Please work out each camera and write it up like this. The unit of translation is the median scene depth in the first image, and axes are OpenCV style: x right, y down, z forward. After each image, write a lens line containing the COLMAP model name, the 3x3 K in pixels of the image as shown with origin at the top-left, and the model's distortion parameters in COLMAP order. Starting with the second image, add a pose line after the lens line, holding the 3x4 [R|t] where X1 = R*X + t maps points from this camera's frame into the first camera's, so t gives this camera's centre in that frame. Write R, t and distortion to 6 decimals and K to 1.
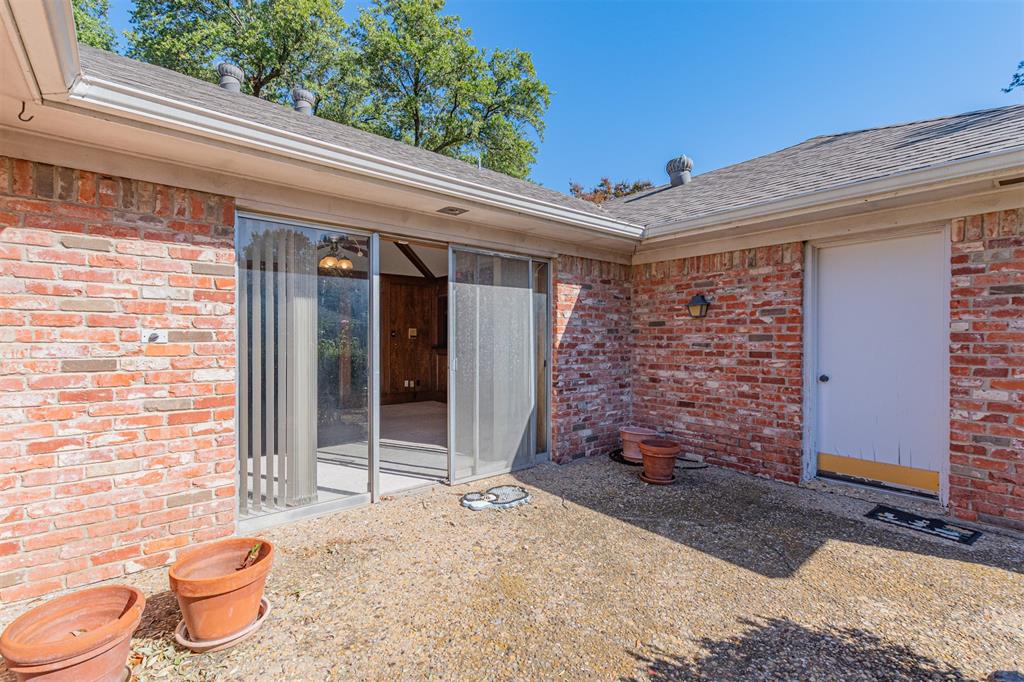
lens RADIAL K [[445.4, 0, 512.1], [0, 445.4, 344.6], [0, 0, 1]] dist [0.008729, -0.000167]
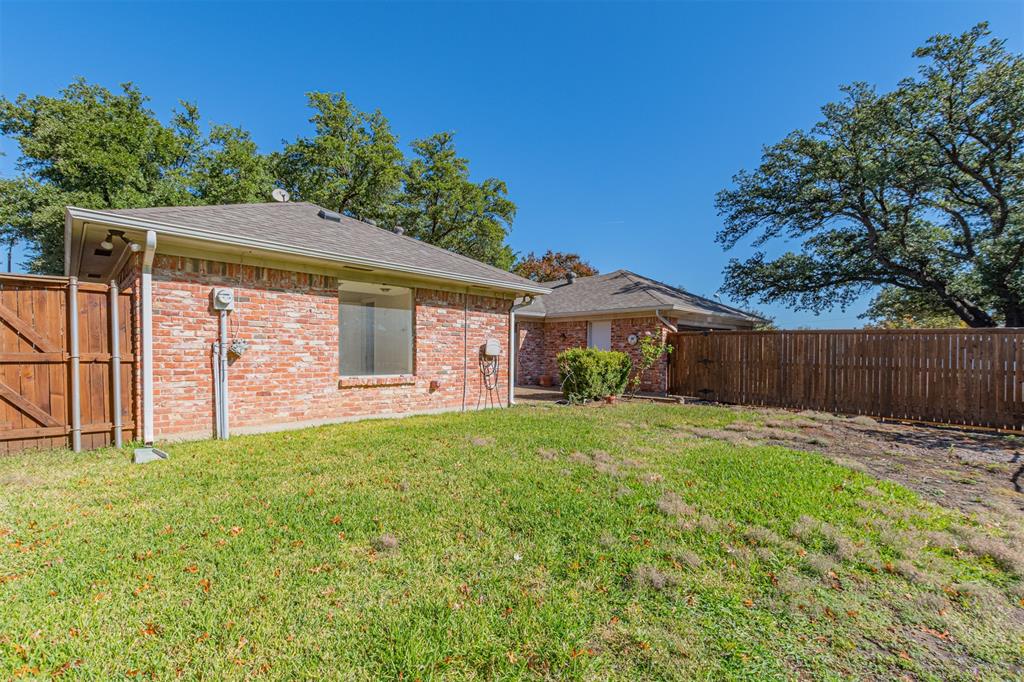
lens RADIAL K [[445.4, 0, 512.1], [0, 445.4, 344.6], [0, 0, 1]] dist [0.008729, -0.000167]
pose [[0.996648, 0.006243, 0.081569, -0.211302], [-0.004415, 0.999735, -0.022572, 0.040632], [-0.081688, 0.022136, 0.996412, -2.144271]]
